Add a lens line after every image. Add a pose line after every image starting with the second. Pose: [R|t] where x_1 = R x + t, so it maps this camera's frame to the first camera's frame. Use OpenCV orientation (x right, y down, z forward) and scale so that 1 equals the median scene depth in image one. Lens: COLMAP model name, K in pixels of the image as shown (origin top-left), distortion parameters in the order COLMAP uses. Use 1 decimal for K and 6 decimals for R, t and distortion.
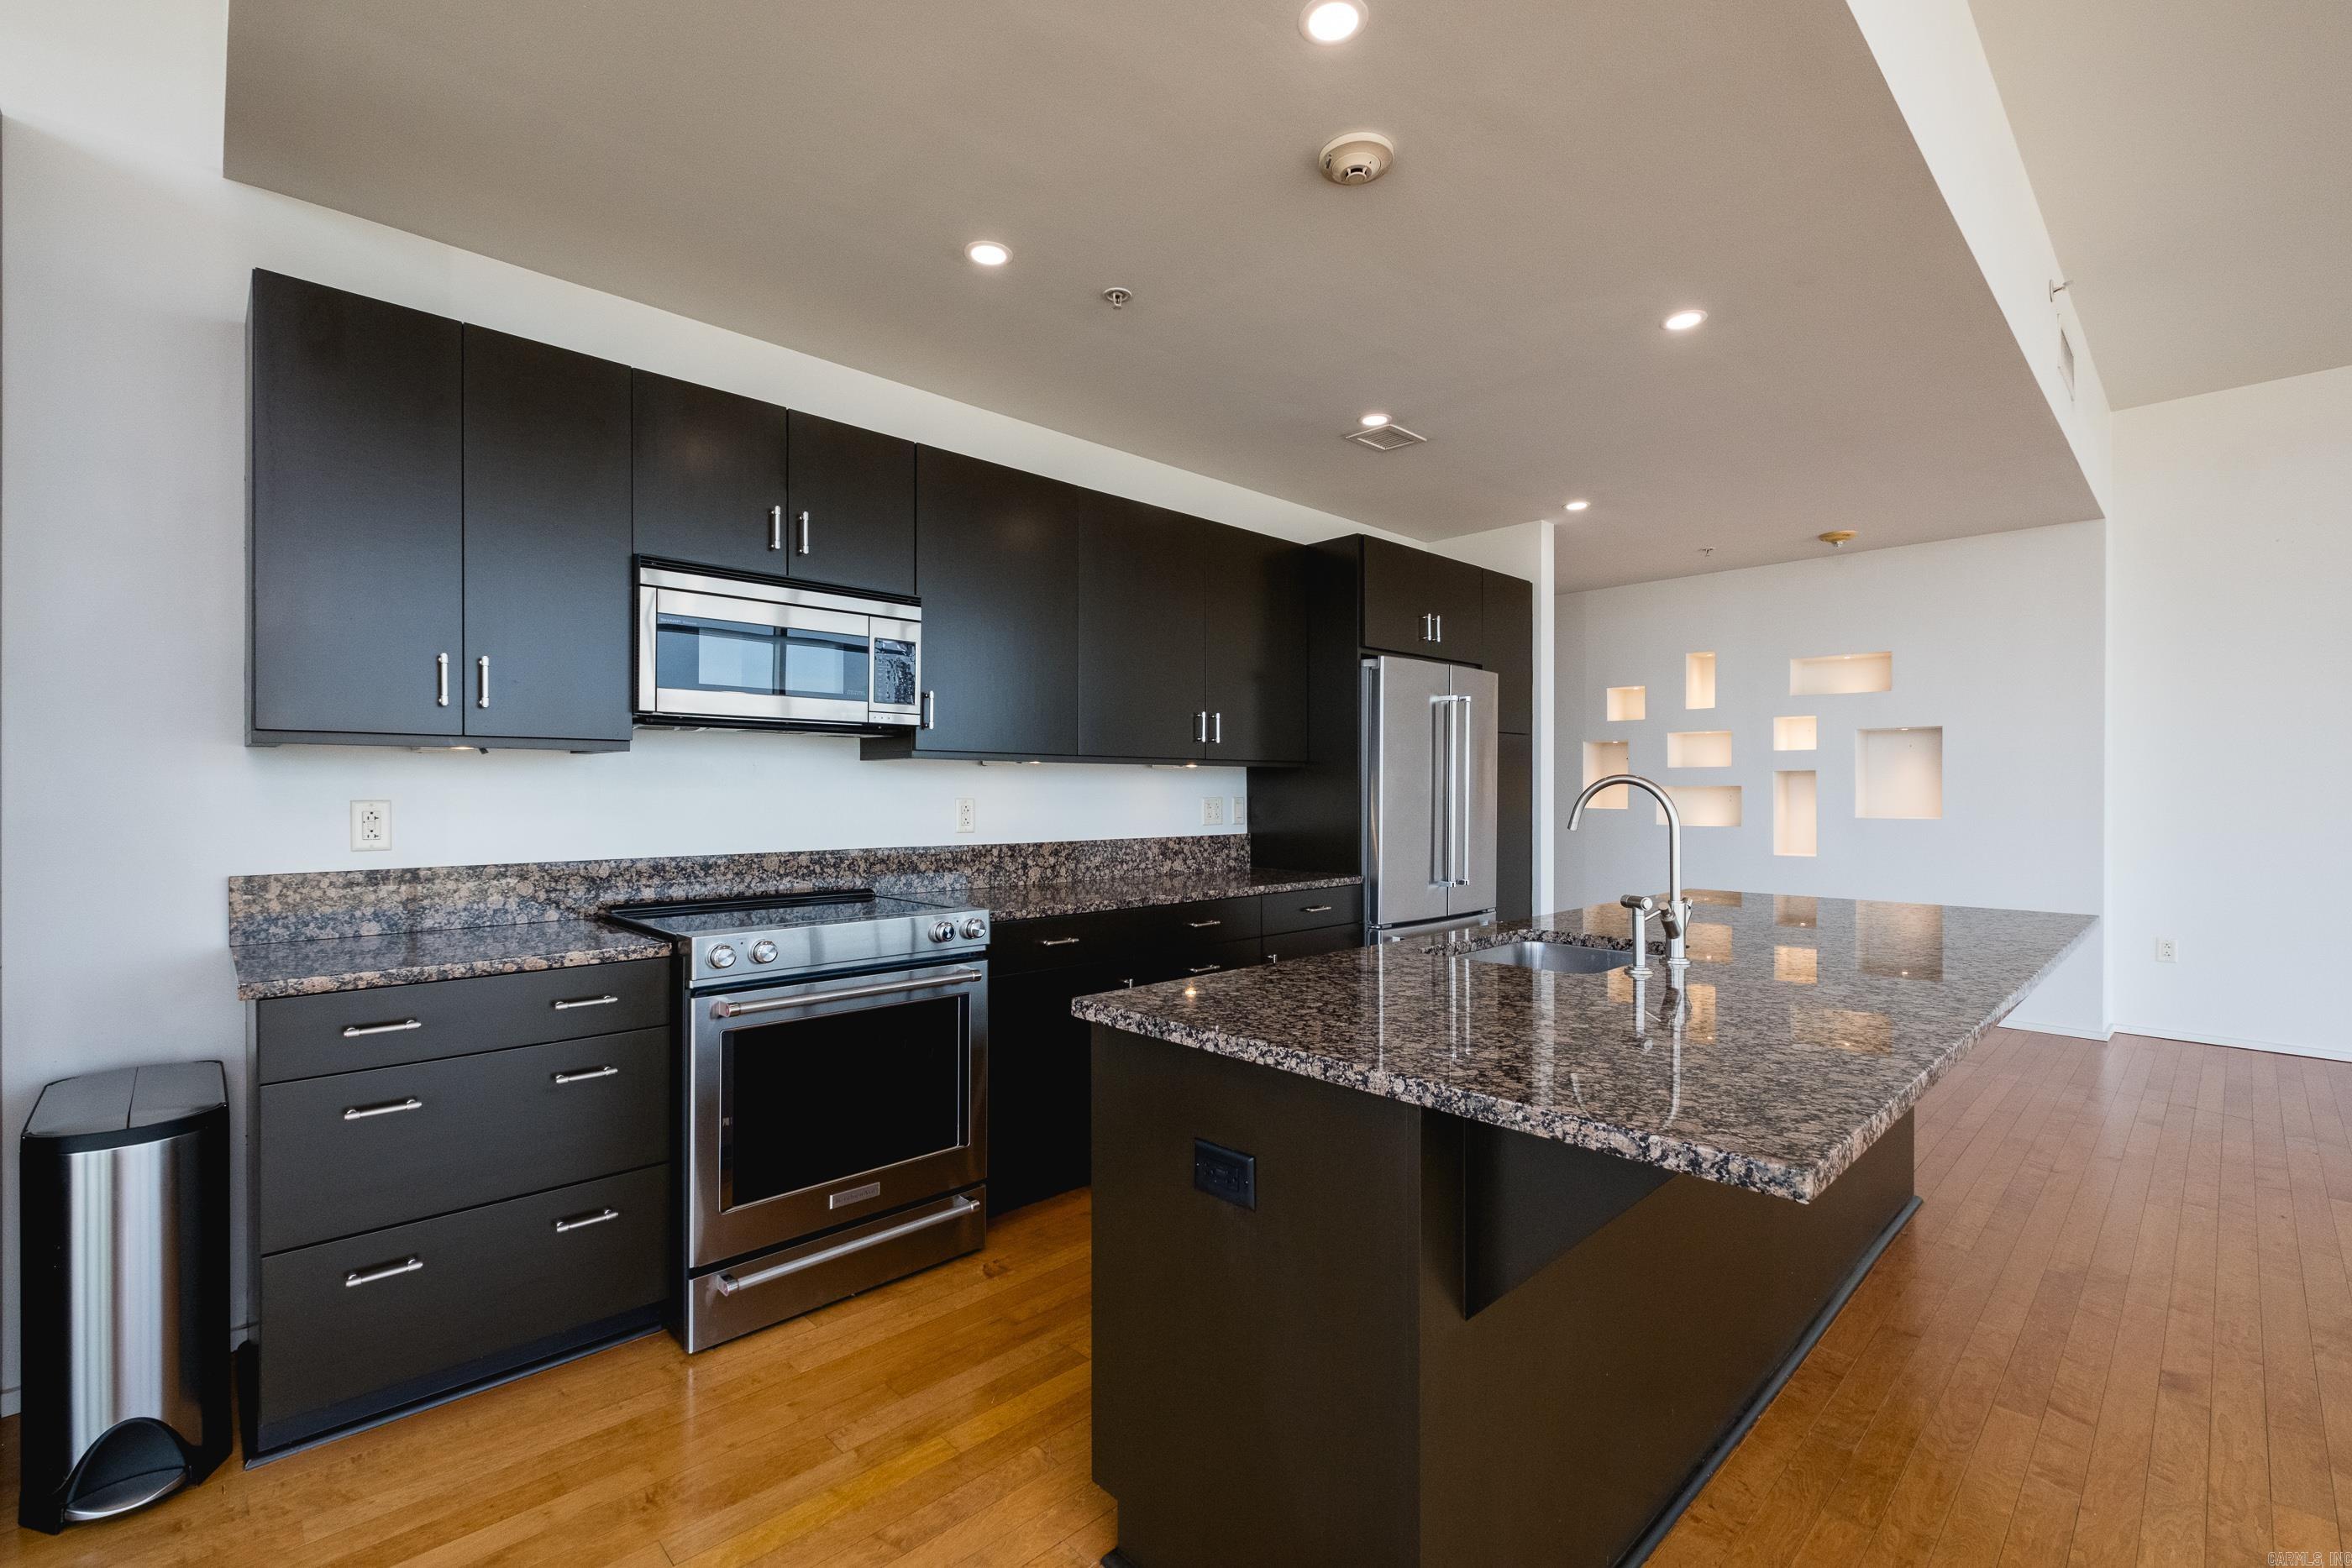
lens RADIAL K [[1017.7, 0, 1180.7], [0, 1017.7, 792.1], [0, 0, 1]] dist [0.002651, -0.000148]
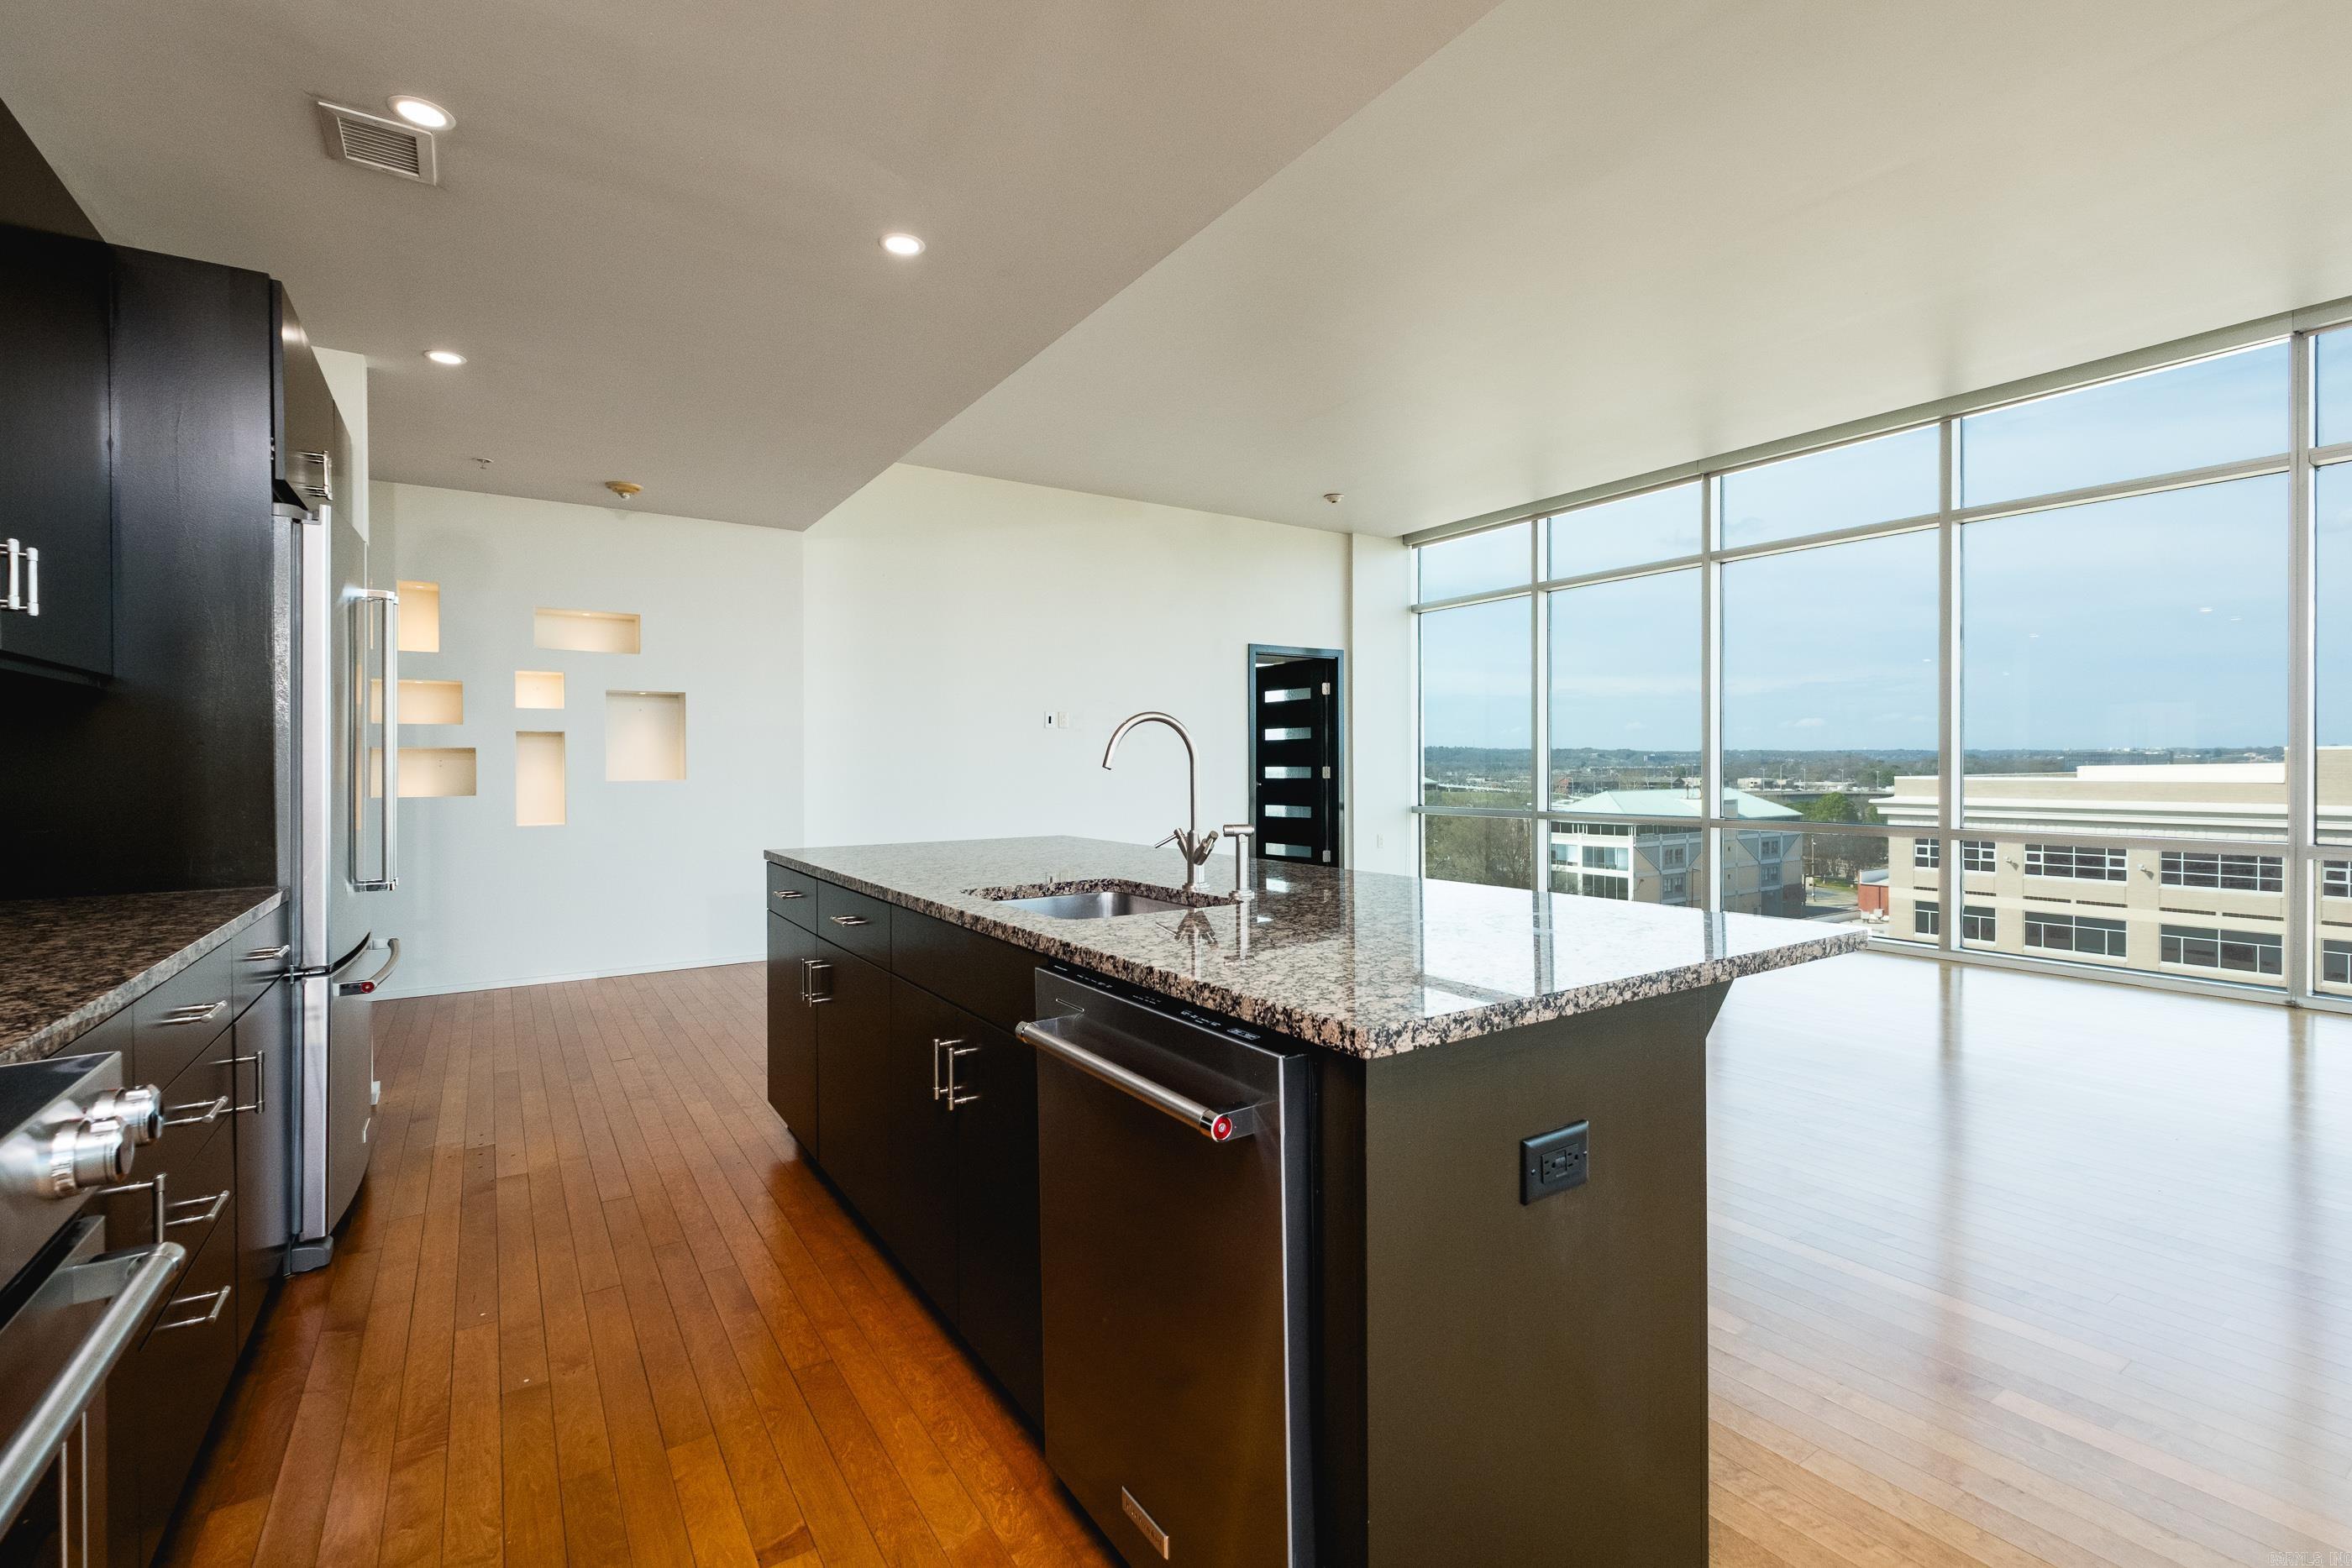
lens RADIAL K [[1038.8, 0, 1177.6], [0, 1038.8, 767.9], [0, 0, 1]] dist [0.001936, -0.000735]
pose [[0.180651, -0.005217, 0.983533, -0.410486], [0.008094, 0.999960, 0.003818, 0.025213], [-0.983514, 0.007271, 0.180686, 0.563532]]
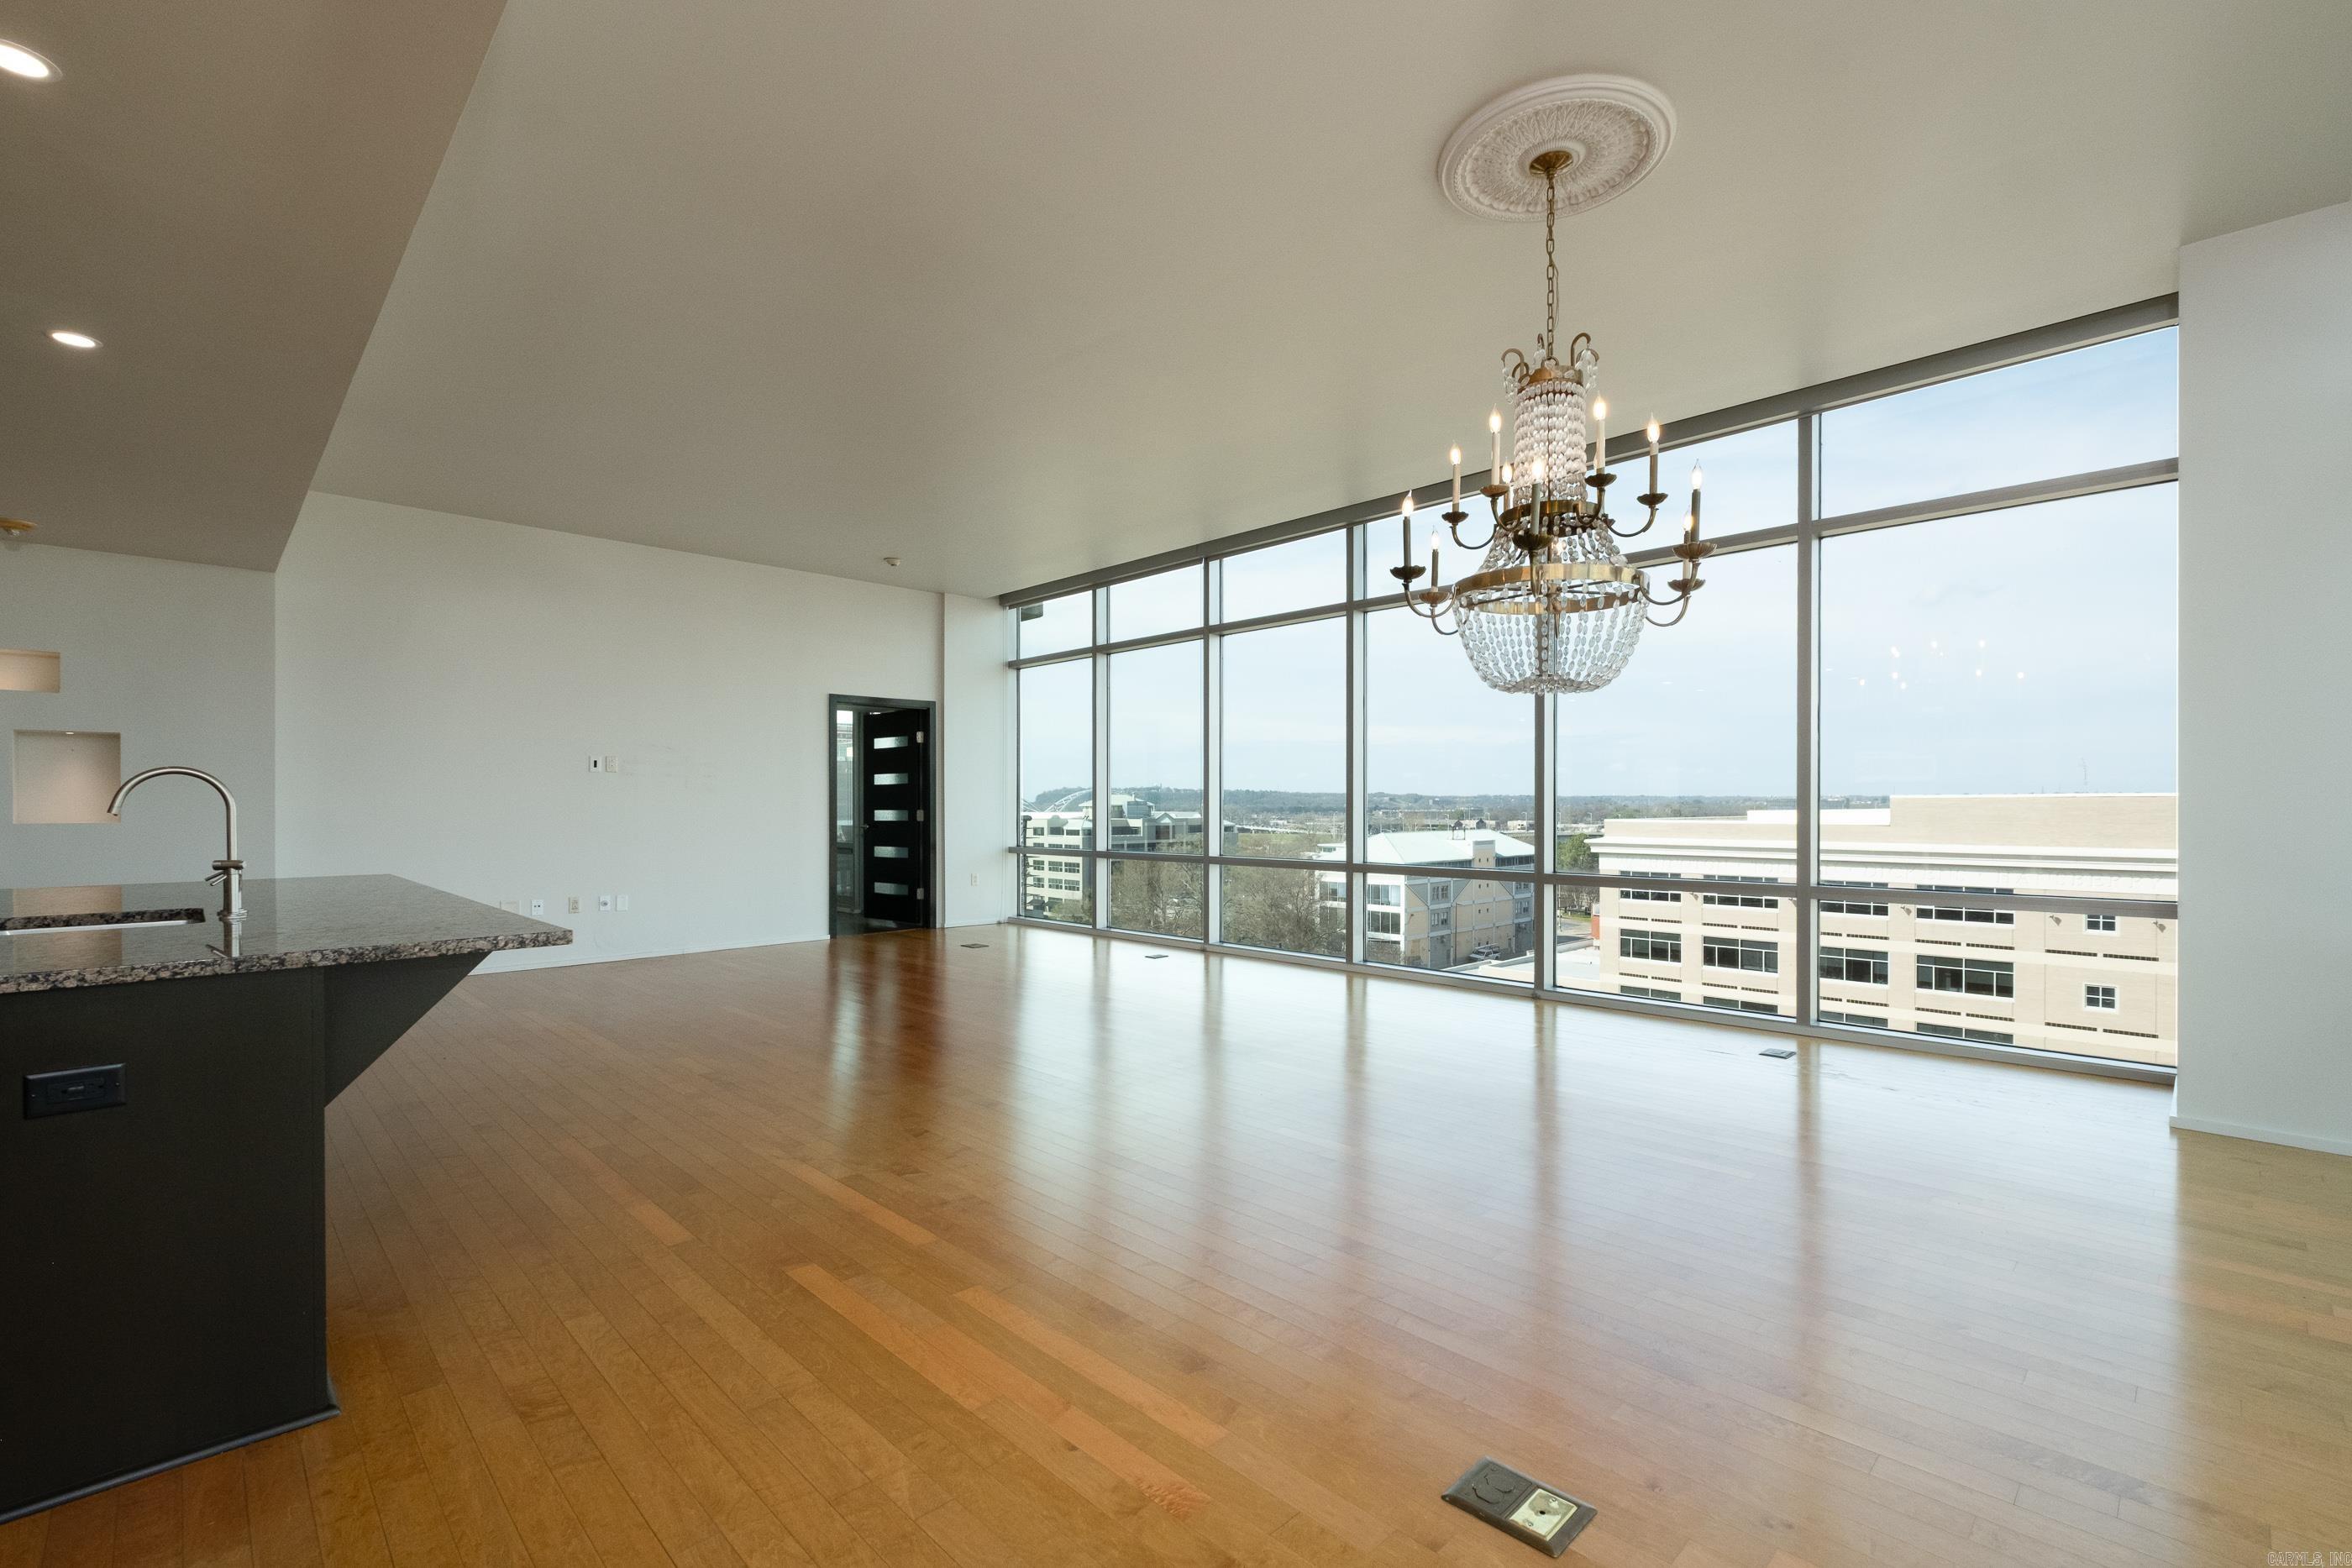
lens RADIAL K [[1029.0, 0, 1192.7], [0, 1029.0, 810.2], [0, 0, 1]] dist [-0.000917, -0.000482]
pose [[-0.011635, -0.005132, 0.999919, -0.573506], [0.003940, 0.999979, 0.005178, 0.023627], [-0.999925, 0.004000, -0.011614, -0.140857]]
